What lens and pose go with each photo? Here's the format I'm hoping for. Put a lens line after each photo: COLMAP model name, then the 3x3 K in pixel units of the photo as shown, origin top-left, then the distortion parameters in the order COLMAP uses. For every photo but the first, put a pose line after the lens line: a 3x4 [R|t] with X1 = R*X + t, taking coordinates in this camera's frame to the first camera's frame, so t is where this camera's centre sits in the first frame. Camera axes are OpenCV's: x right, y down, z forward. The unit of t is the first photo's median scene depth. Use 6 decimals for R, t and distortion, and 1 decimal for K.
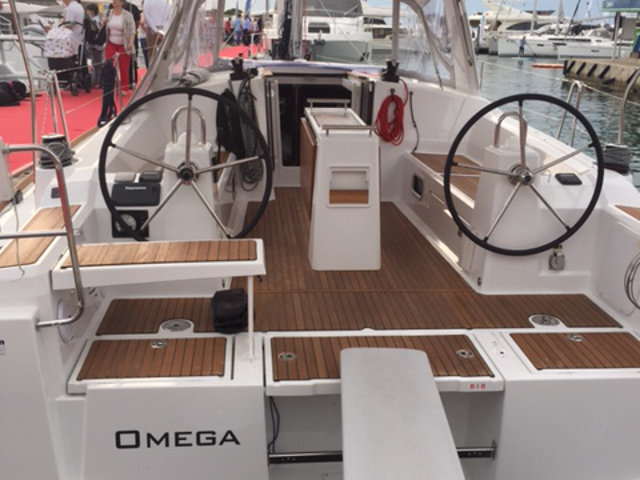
lens RADIAL K [[724.5, 0, 320.0], [0, 724.5, 240.0], [0, 0, 1]] dist [0.067547, -0.009563]
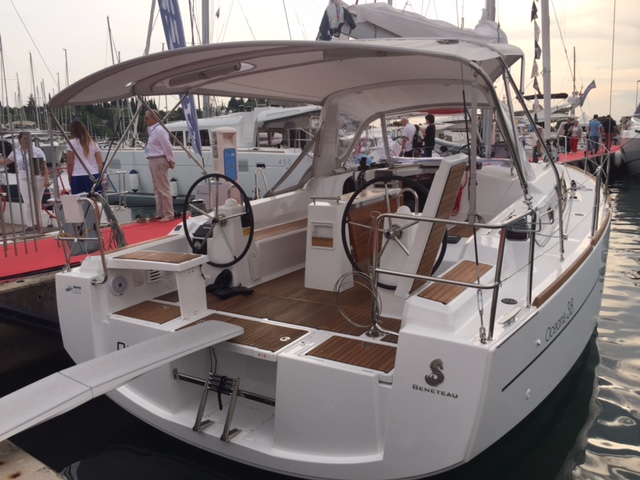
lens RADIAL K [[541.1, 0, 320.0], [0, 541.1, 240.0], [0, 0, 1]] dist [0.057491, -0.001792]
pose [[0.790421, 0.061234, -0.609496, 0.888303], [-0.121464, 0.990902, -0.057968, 0.004400], [0.600401, 0.119851, 0.790667, 0.097689]]
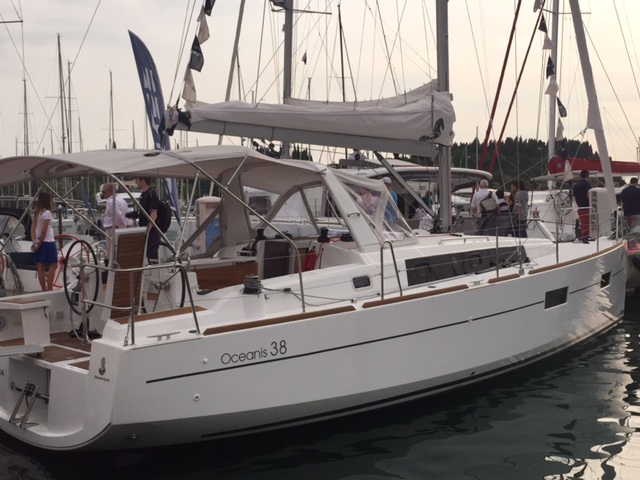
lens RADIAL K [[824.0, 0, 320.0], [0, 824.0, 240.0], [0, 0, 1]] dist [0.024341, 0.011539]
pose [[0.586116, -0.013650, -0.810112, 2.426996], [-0.181303, 0.972294, -0.147556, 0.040300], [0.789682, 0.233361, 0.567402, 0.110321]]
